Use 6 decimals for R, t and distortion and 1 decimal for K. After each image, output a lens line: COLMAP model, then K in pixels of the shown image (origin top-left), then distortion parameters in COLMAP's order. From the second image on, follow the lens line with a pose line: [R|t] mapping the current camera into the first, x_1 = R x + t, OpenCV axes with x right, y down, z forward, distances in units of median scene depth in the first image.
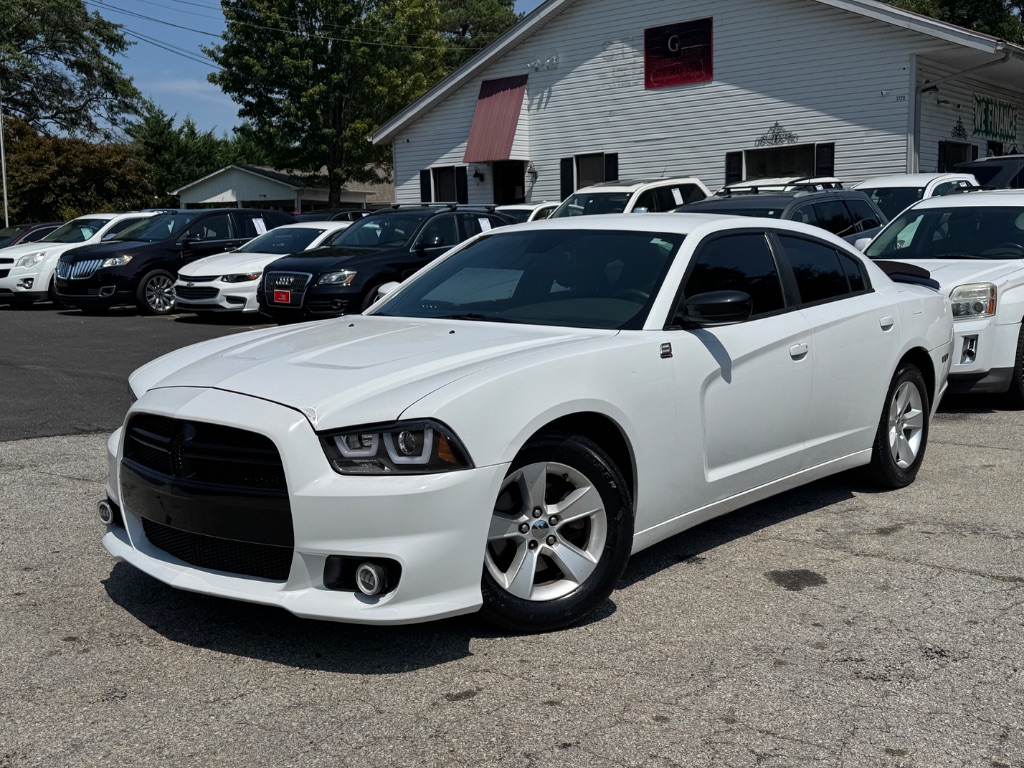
lens RADIAL K [[1134.9, 0, 504.6], [0, 1134.9, 383.0], [0, 0, 1]] dist [0.192189, -0.448013]
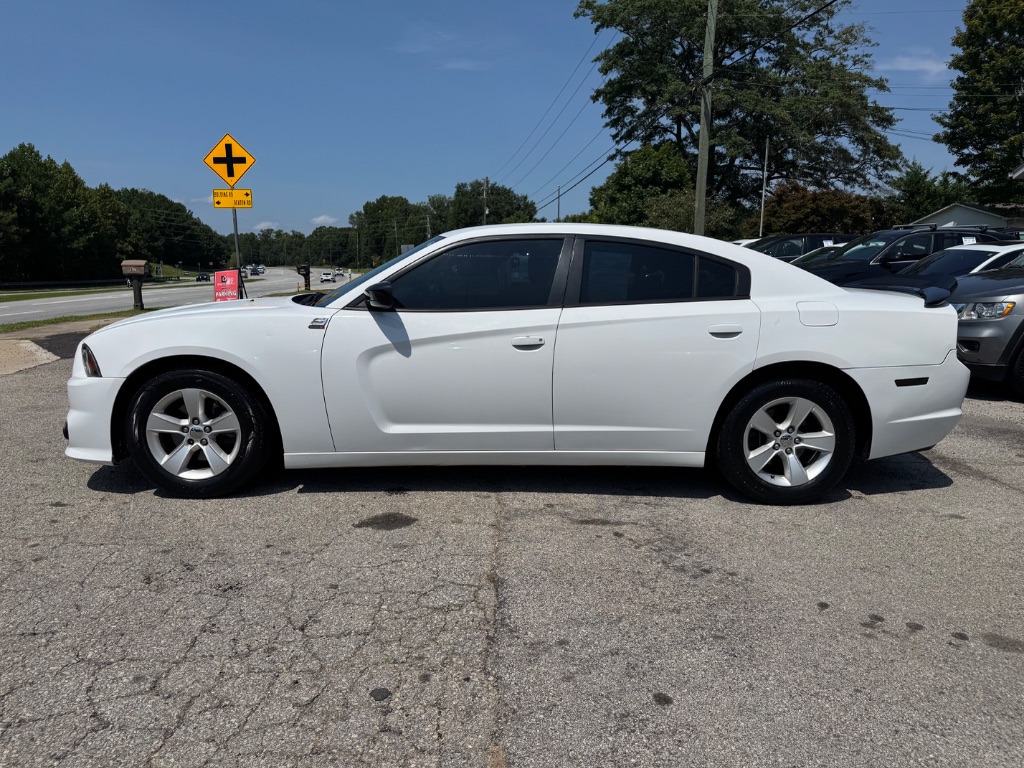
lens RADIAL K [[743.0, 0, 511.8], [0, 743.0, 382.3], [0, 0, 1]] dist [0.000984, 0.000864]
pose [[0.662544, 0.132400, -0.737228, 0.280663], [-0.103179, 0.991003, 0.085249, -0.017593], [0.741882, 0.019585, 0.670244, 0.178706]]
